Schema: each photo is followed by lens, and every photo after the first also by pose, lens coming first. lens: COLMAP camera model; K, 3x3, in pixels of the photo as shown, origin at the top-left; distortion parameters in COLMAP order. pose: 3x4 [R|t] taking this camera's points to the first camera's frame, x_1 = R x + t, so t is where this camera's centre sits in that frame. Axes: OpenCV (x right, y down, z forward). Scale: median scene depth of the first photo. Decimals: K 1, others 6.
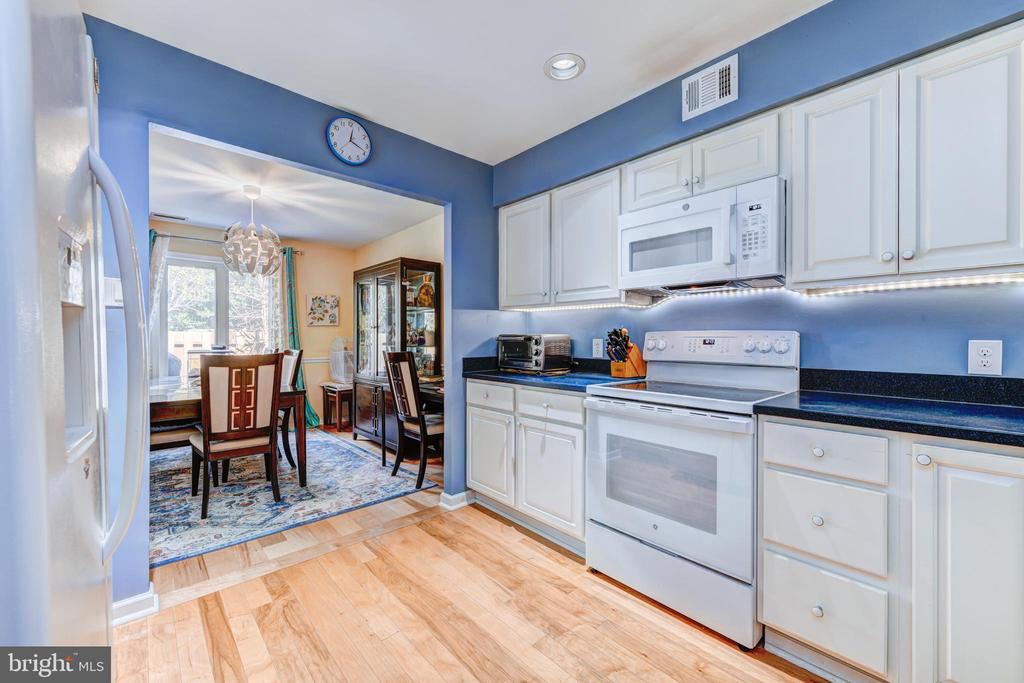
lens RADIAL K [[411.5, 0, 506.9], [0, 411.5, 342.1], [0, 0, 1]] dist [0.000186, 0.000012]
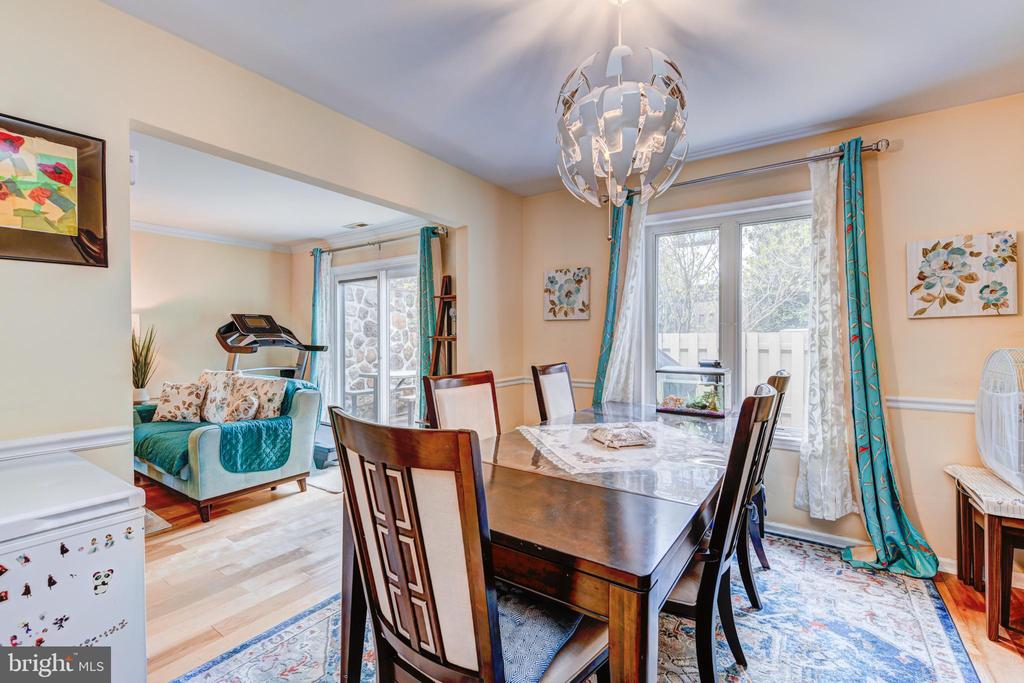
lens RADIAL K [[445.6, 0, 512.0], [0, 445.6, 341.5], [0, 0, 1]] dist [-0.000776, -0.000405]
pose [[0.236231, 0.009444, -0.971651, -0.276122], [-0.008990, 0.999931, 0.007533, -0.030994], [0.971655, 0.006955, 0.236300, 0.965837]]
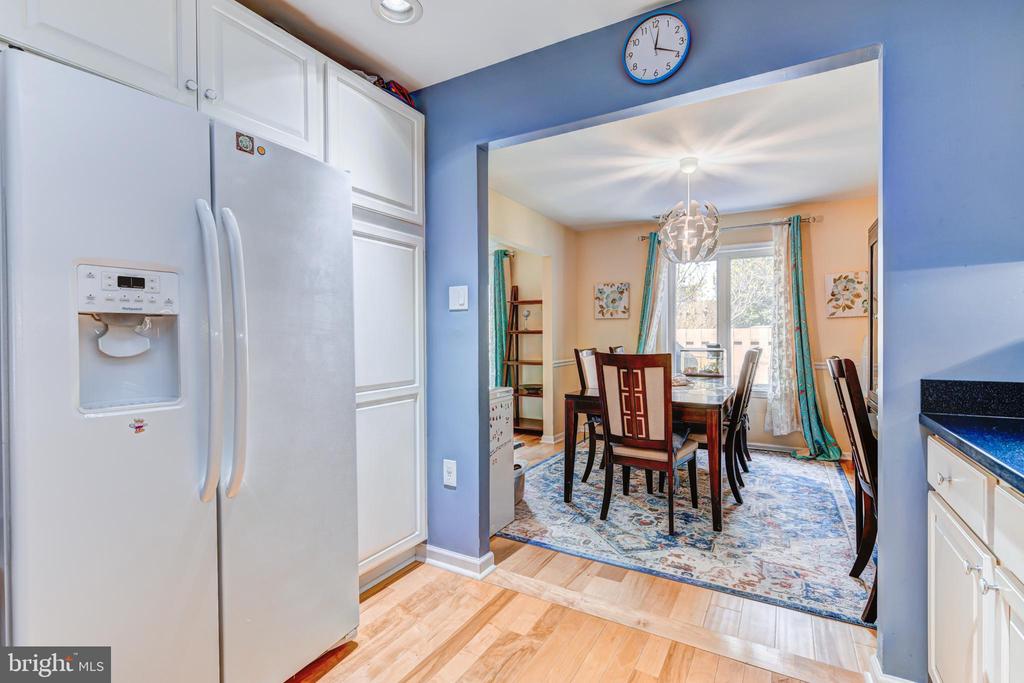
lens RADIAL K [[461.4, 0, 507.4], [0, 461.4, 338.9], [0, 0, 1]] dist [0.001914, 0.000005]
pose [[0.301401, 0.004330, -0.953488, 0.224632], [-0.006187, 0.999978, 0.002586, -0.002425], [0.953477, 0.005120, 0.301421, 0.421579]]
